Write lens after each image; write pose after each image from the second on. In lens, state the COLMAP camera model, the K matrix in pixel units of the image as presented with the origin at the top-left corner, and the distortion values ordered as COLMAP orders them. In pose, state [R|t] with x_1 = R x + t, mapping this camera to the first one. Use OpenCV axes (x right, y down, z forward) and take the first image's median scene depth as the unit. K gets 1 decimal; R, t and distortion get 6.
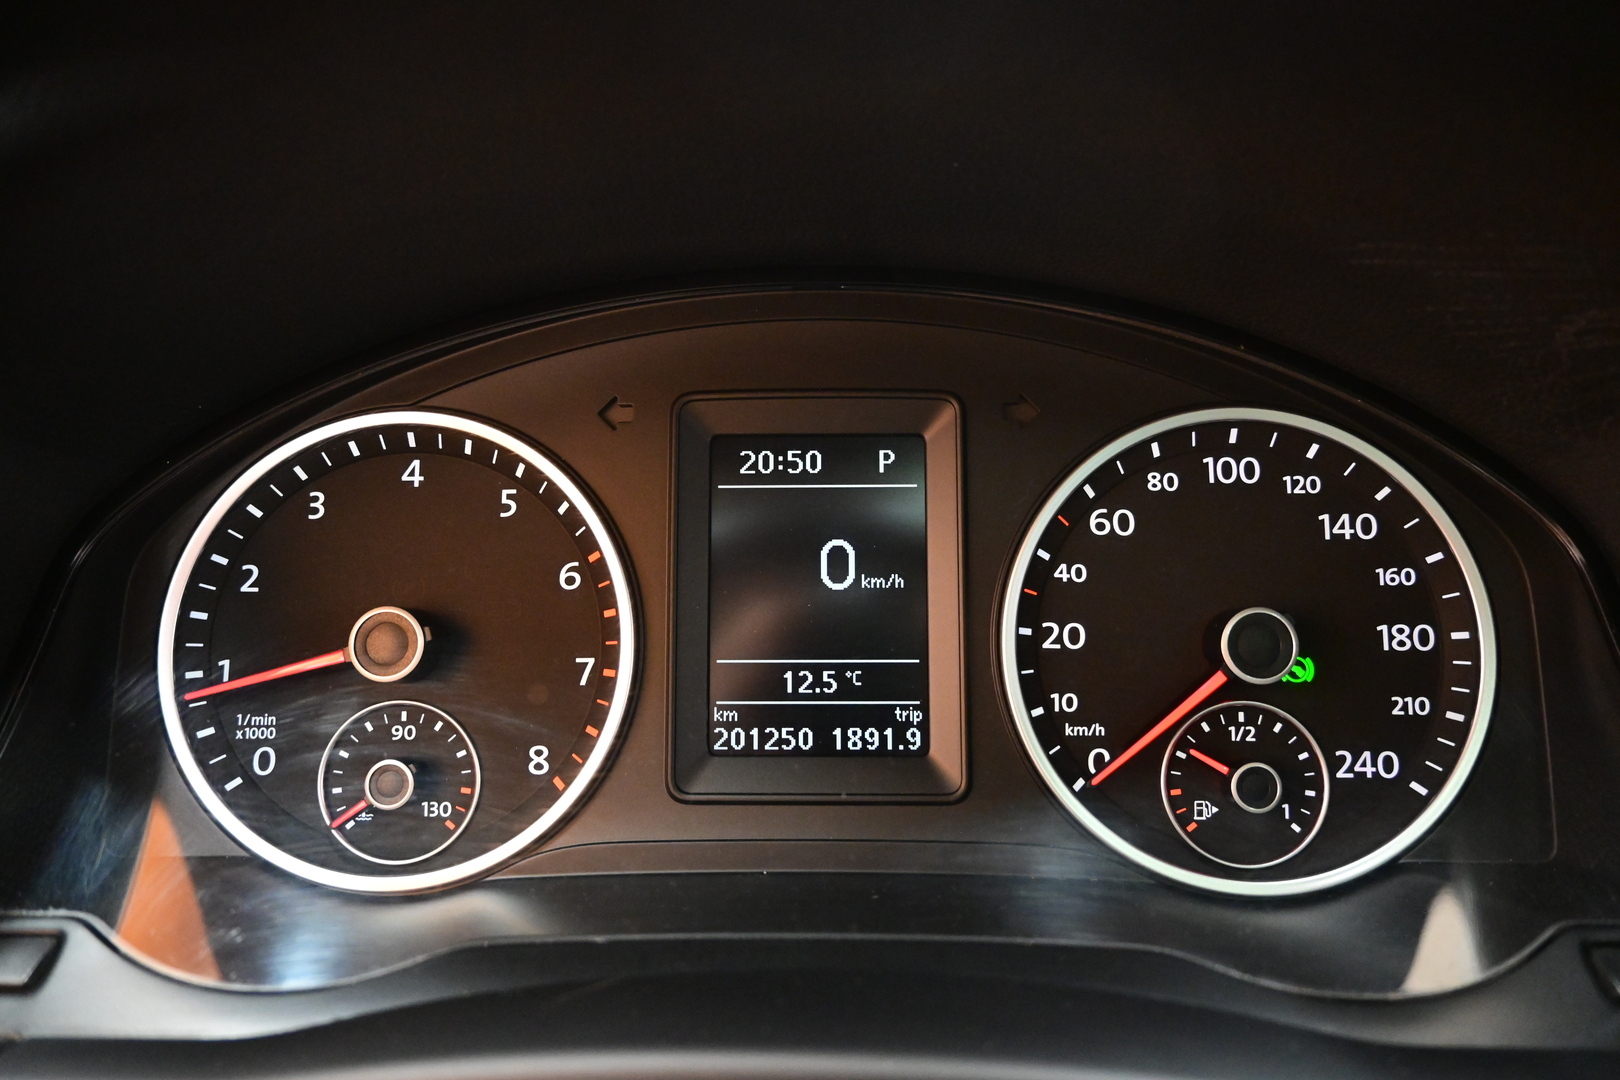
lens RADIAL K [[1097.7, 0, 810.0], [0, 1097.7, 540.0], [0, 0, 1]] dist [-0.003464, -0.000843]
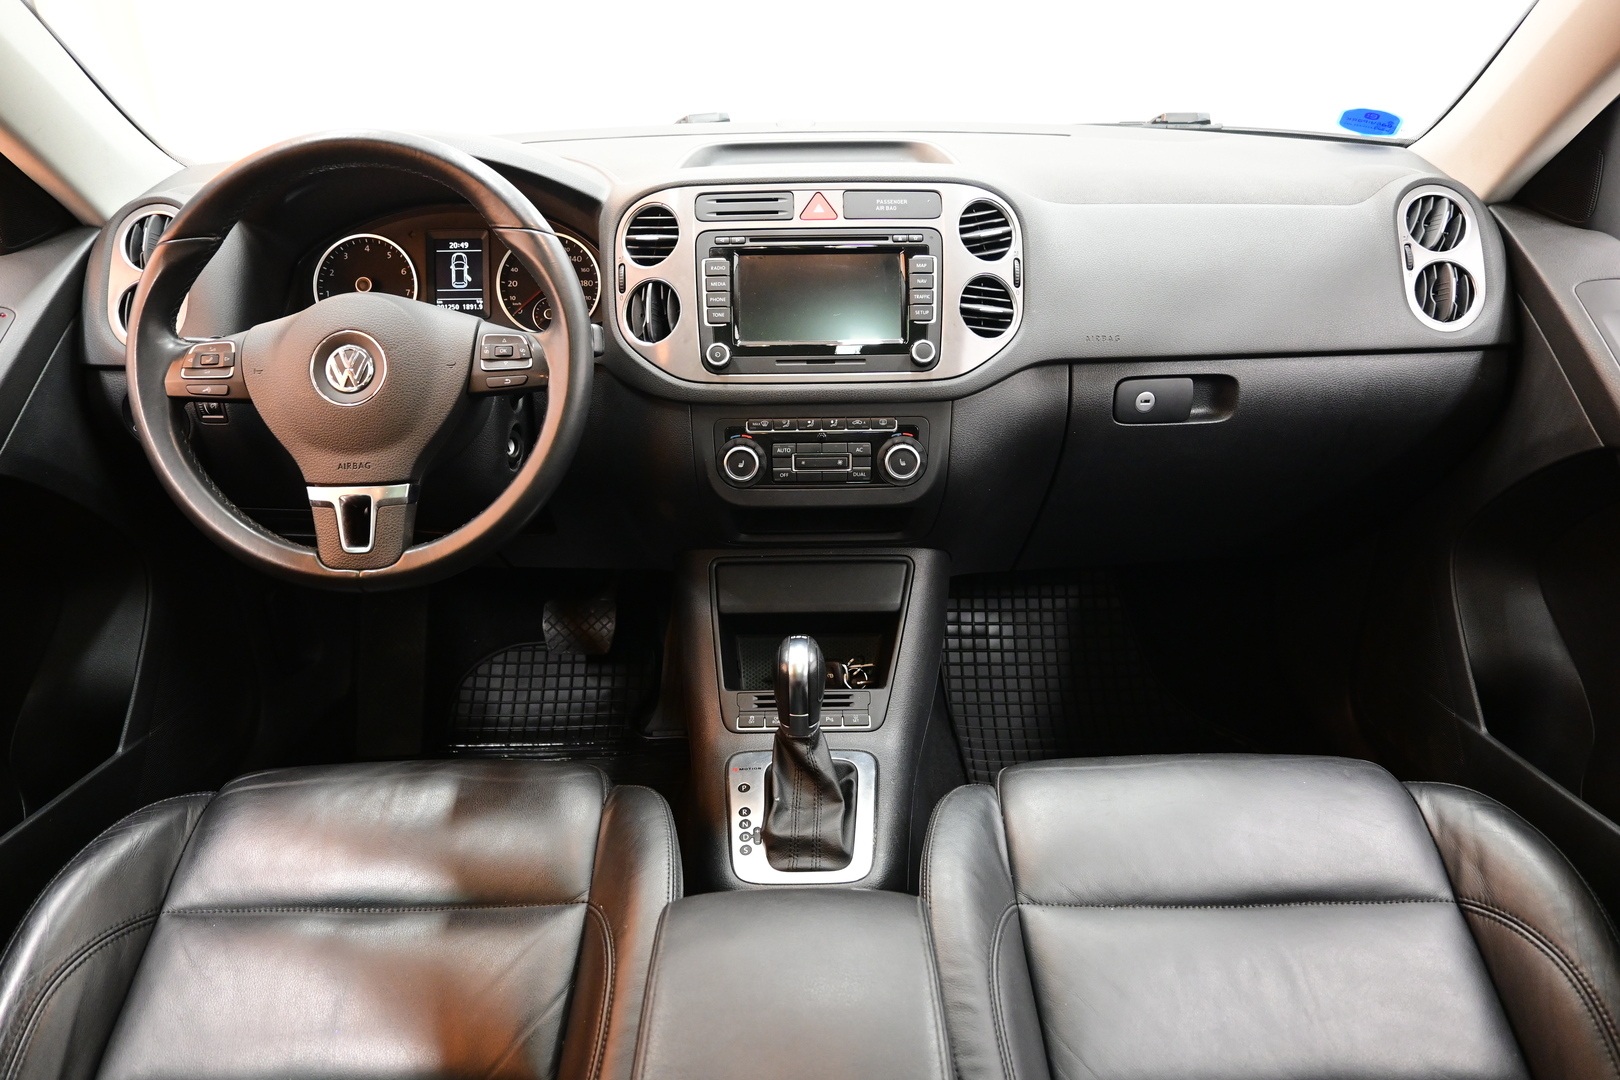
lens RADIAL K [[1097.7, 0, 810.0], [0, 1097.7, 540.0], [0, 0, 1]] dist [-0.003464, -0.000843]
pose [[0.999714, -0.010677, 0.021422, 1.356891], [0.007635, 0.990491, 0.137362, 0.525346], [-0.022685, -0.137159, 0.990289, -3.692697]]
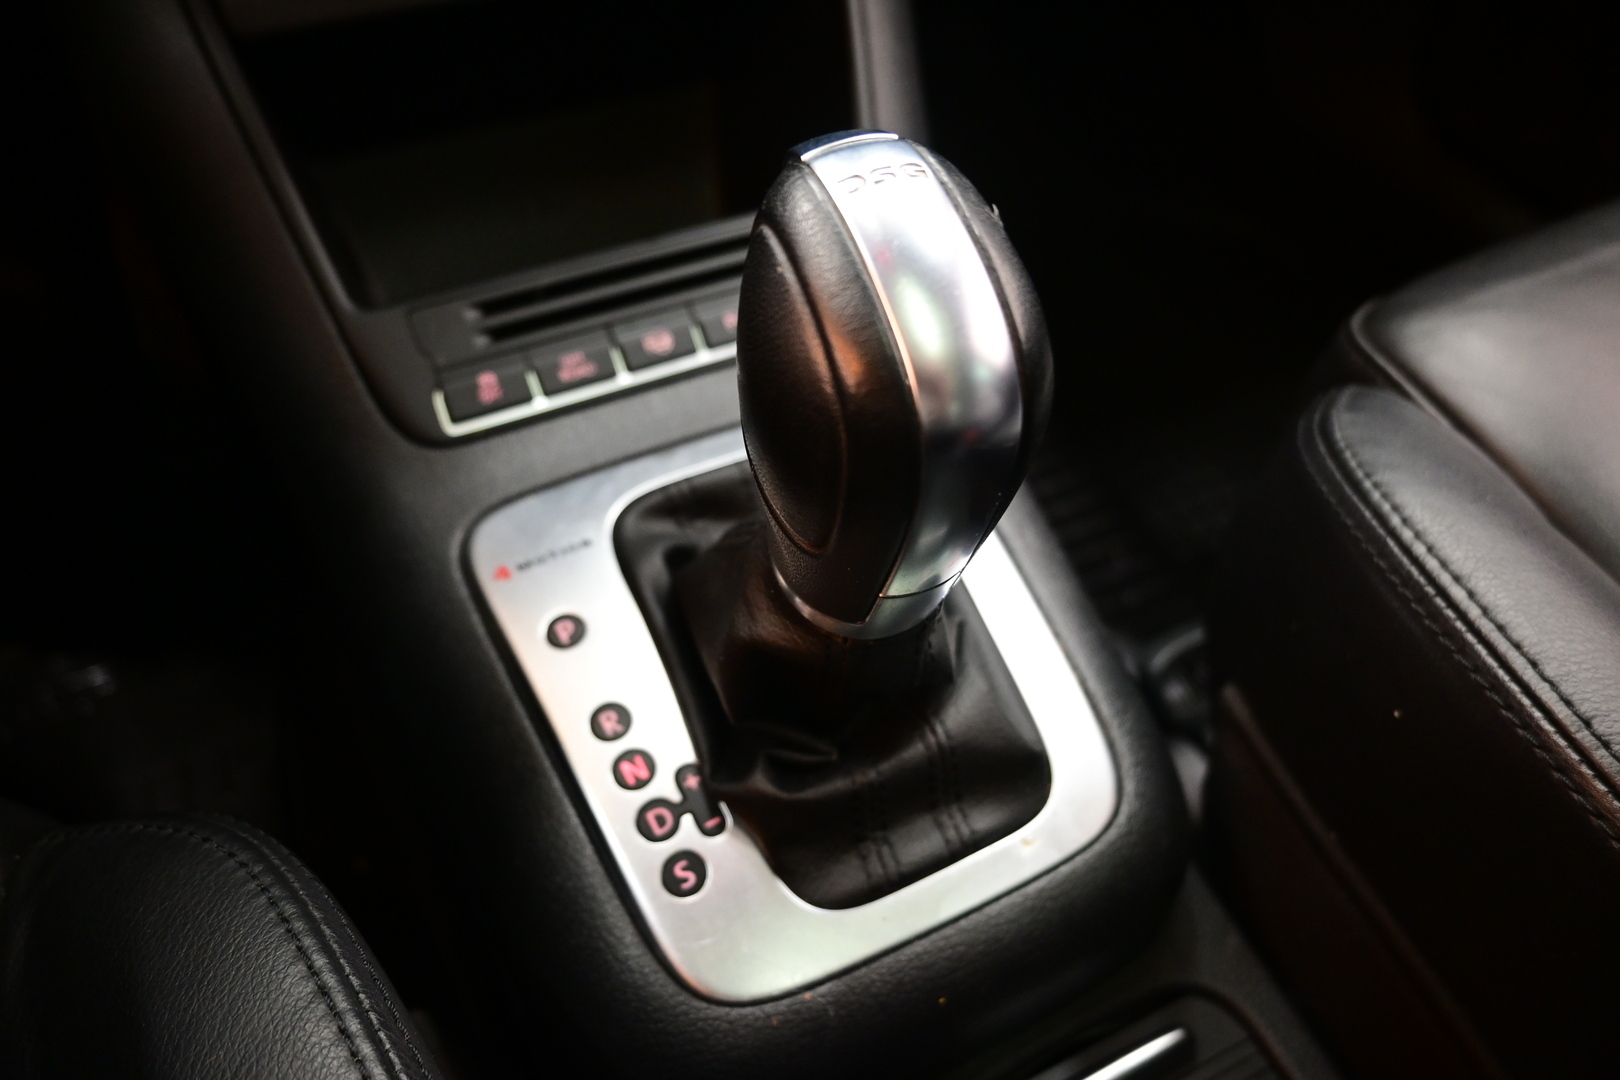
lens RADIAL K [[1097.7, 0, 810.0], [0, 1097.7, 540.0], [0, 0, 1]] dist [-0.003464, -0.000843]
pose [[0.888279, -0.321092, 0.328422, 1.074741], [0.125625, 0.857620, 0.498704, 1.381535], [-0.441792, -0.401730, 0.802143, -0.767560]]
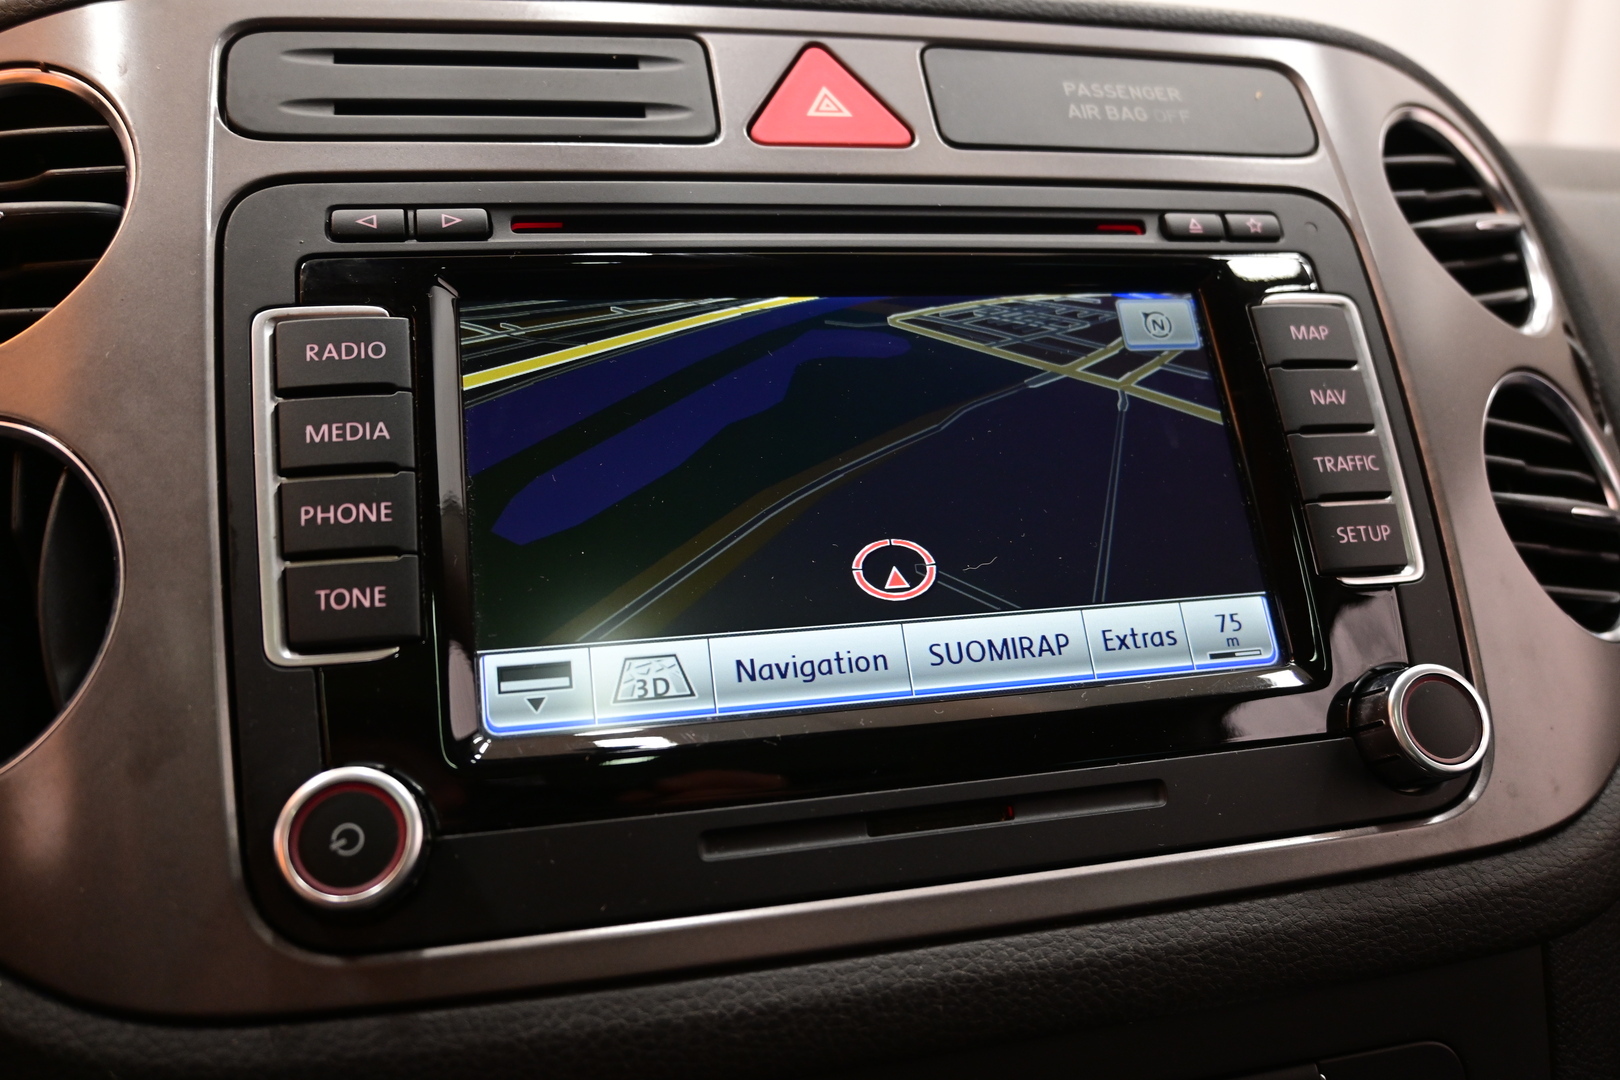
lens RADIAL K [[1277.0, 0, 810.0], [0, 1277.0, 540.0], [0, 0, 1]] dist [-0.001739, 0.000206]
pose [[0.965321, -0.050329, 0.256167, 1.197043], [0.083349, 0.989303, -0.119718, 0.349213], [-0.247402, 0.136918, 0.959190, -0.550031]]
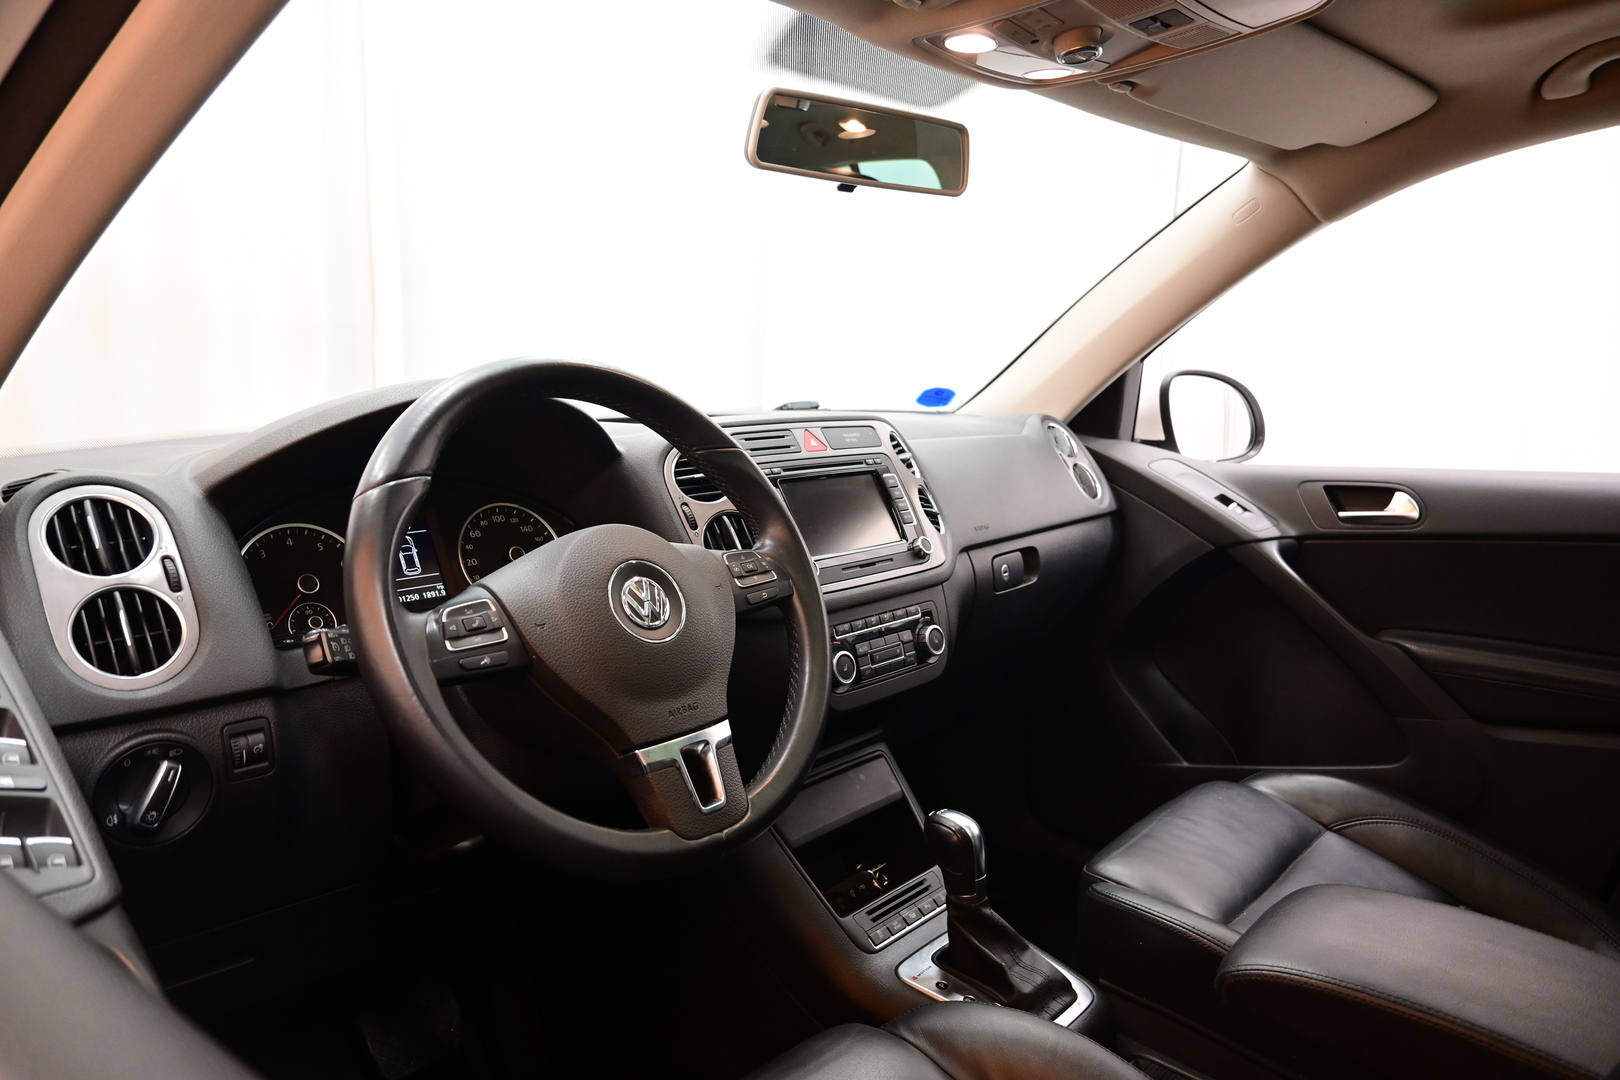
lens RADIAL K [[1097.7, 0, 810.0], [0, 1097.7, 540.0], [0, 0, 1]] dist [-0.003464, -0.000843]
pose [[0.656893, -0.103970, 0.746781, -1.902431], [0.253204, 0.963347, -0.088606, 0.666053], [-0.710197, 0.247292, 0.659141, -2.475936]]
